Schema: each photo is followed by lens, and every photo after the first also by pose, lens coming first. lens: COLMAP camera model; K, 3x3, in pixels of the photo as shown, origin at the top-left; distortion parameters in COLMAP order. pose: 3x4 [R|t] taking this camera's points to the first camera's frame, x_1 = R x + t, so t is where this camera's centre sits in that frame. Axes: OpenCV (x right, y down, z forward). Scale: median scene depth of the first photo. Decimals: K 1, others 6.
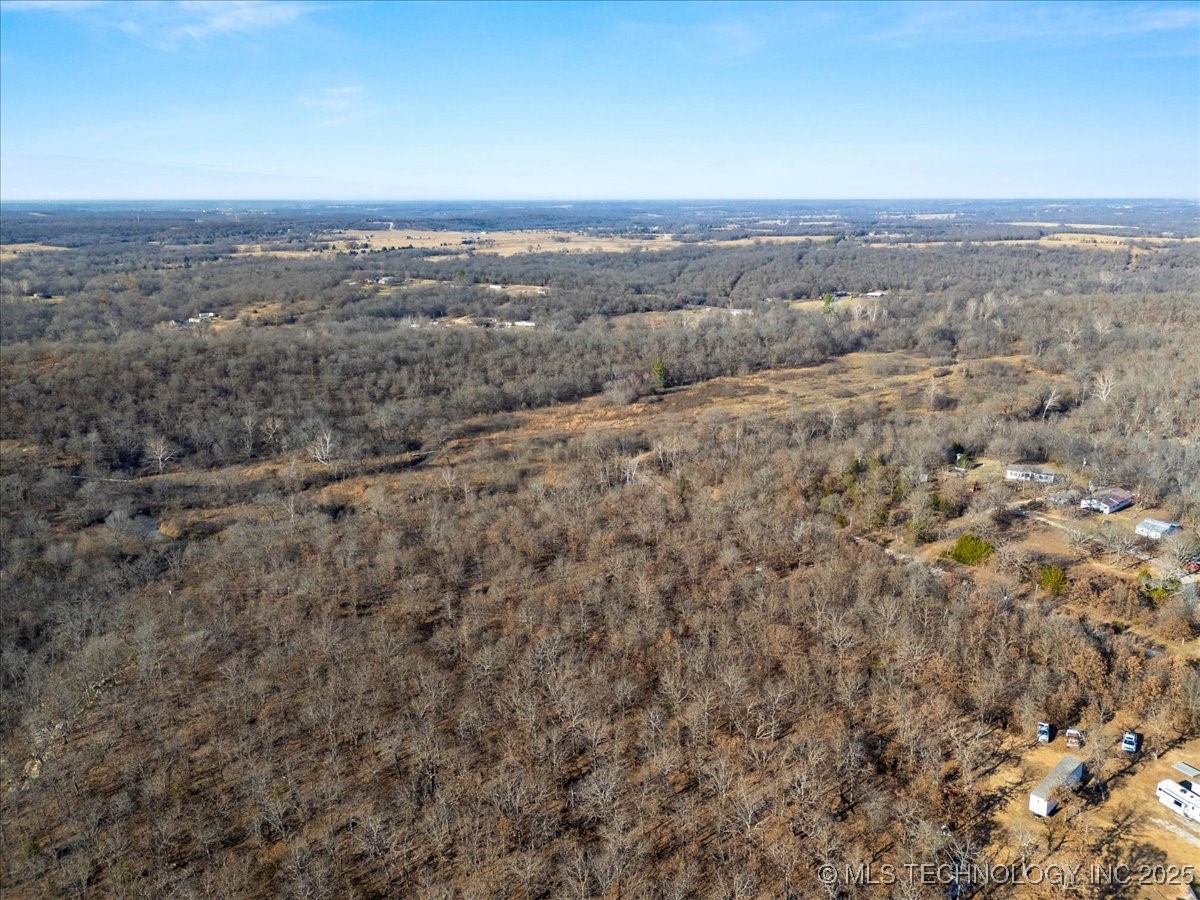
lens RADIAL K [[865.6, 0, 601.0], [0, 865.6, 471.1], [0, 0, 1]] dist [0.091956, -0.087662]
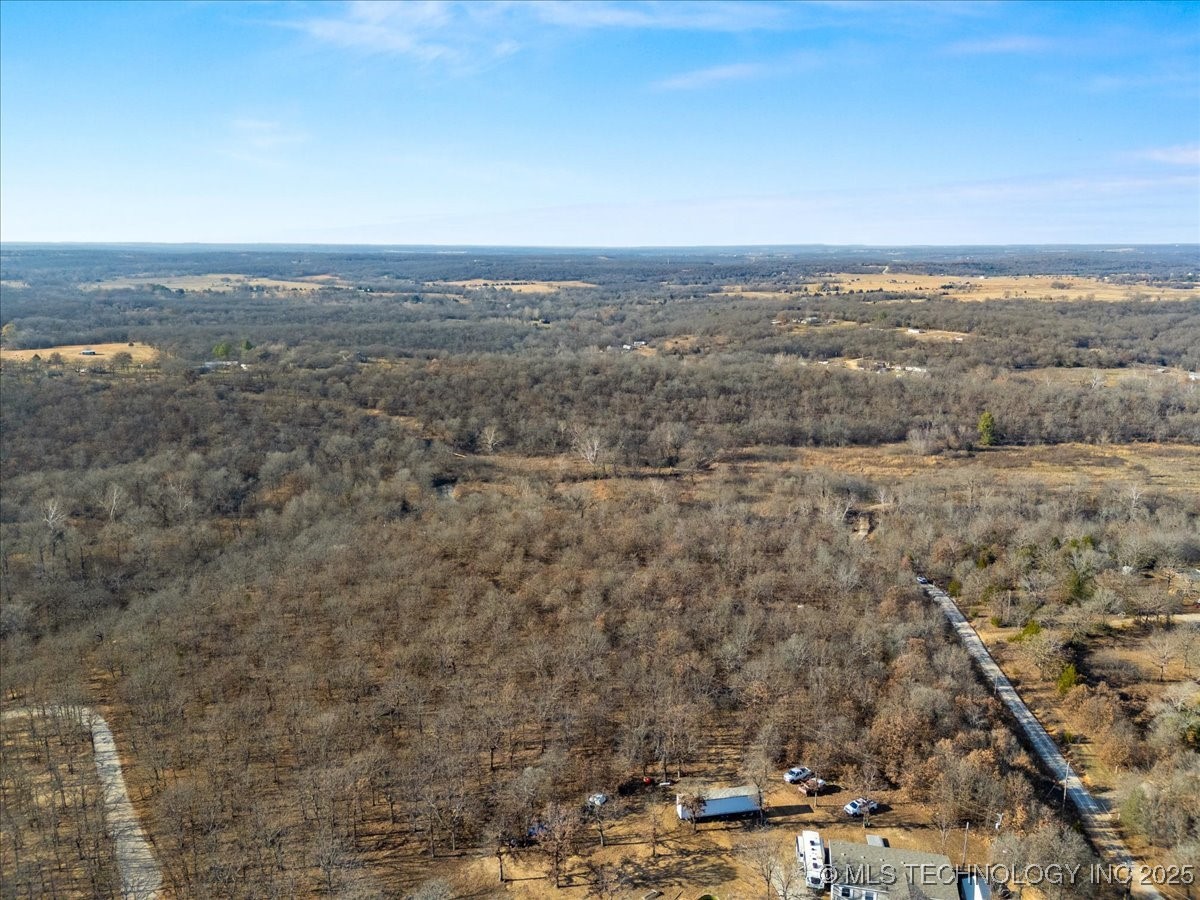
lens RADIAL K [[865.6, 0, 601.0], [0, 865.6, 471.1], [0, 0, 1]] dist [0.091956, -0.087662]
pose [[0.839385, 0.142319, -0.524574, 0.134759], [-0.166618, 0.986021, 0.000901, -0.001066], [0.517369, 0.086647, 0.851365, 0.002138]]
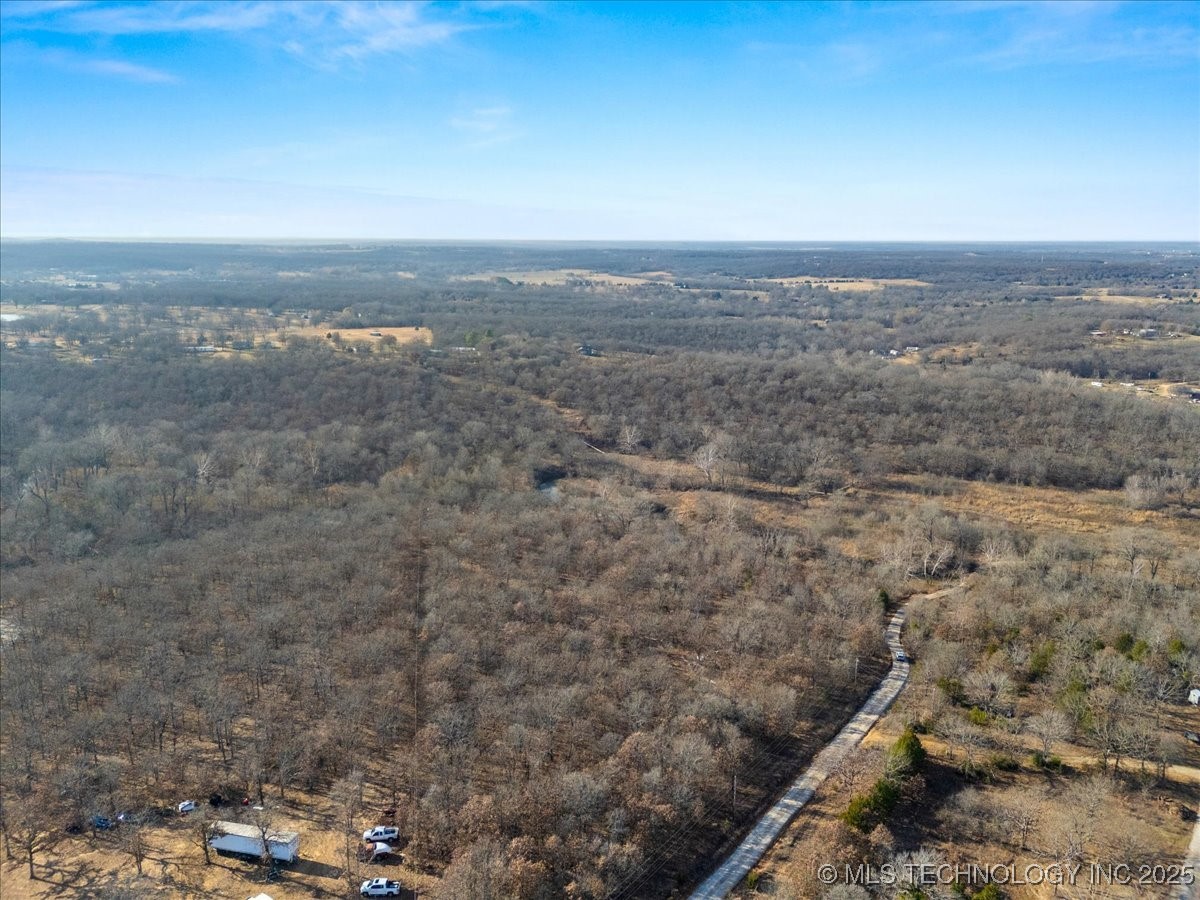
lens RADIAL K [[865.6, 0, 601.0], [0, 865.6, 471.1], [0, 0, 1]] dist [0.091956, -0.087662]
pose [[0.552608, 0.222071, -0.803311, 0.214885], [-0.256765, 0.962330, 0.089398, -0.032888], [0.792903, 0.156860, 0.588812, 0.102343]]
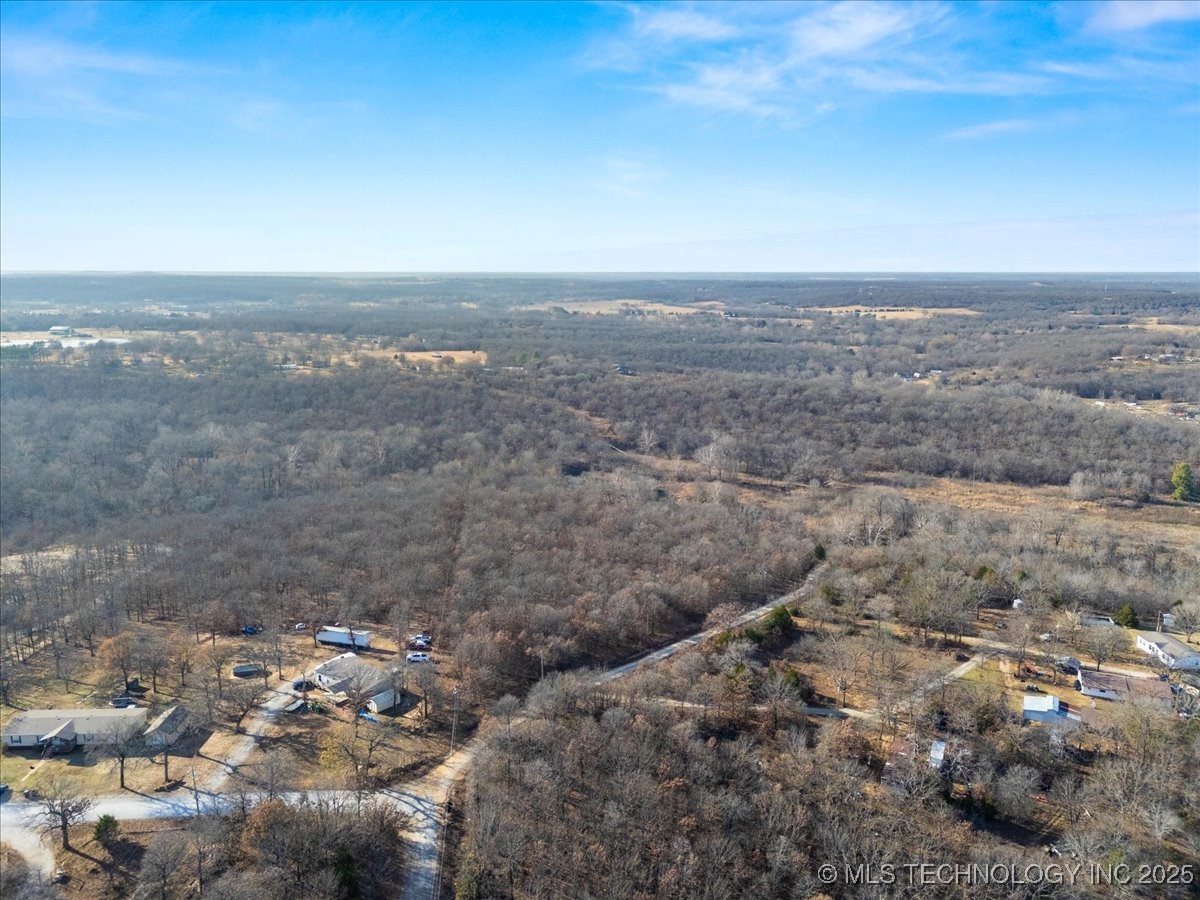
lens RADIAL K [[873.7, 0, 600.3], [0, 873.7, 469.1], [0, 0, 1]] dist [0.106467, -0.118175]
pose [[0.491724, 0.198104, -0.847917, 0.308254], [-0.264745, 0.961690, 0.071155, -0.025043], [0.829529, 0.189493, 0.525333, 0.075670]]
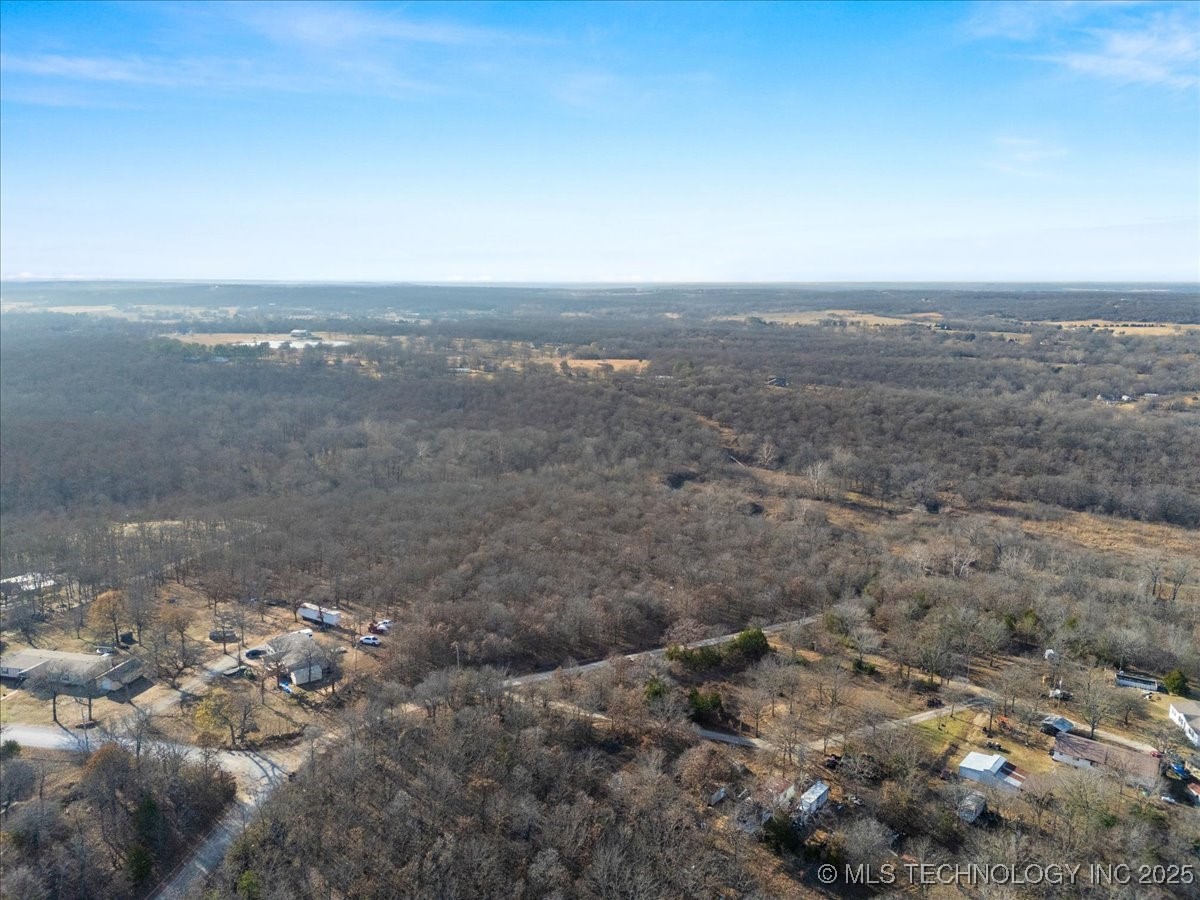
lens RADIAL K [[865.6, 0, 601.0], [0, 865.6, 471.1], [0, 0, 1]] dist [0.091956, -0.087662]
pose [[0.258425, 0.213515, -0.942140, 0.335731], [-0.295579, 0.945972, 0.133308, -0.044962], [0.919701, 0.244027, 0.307573, 0.139503]]
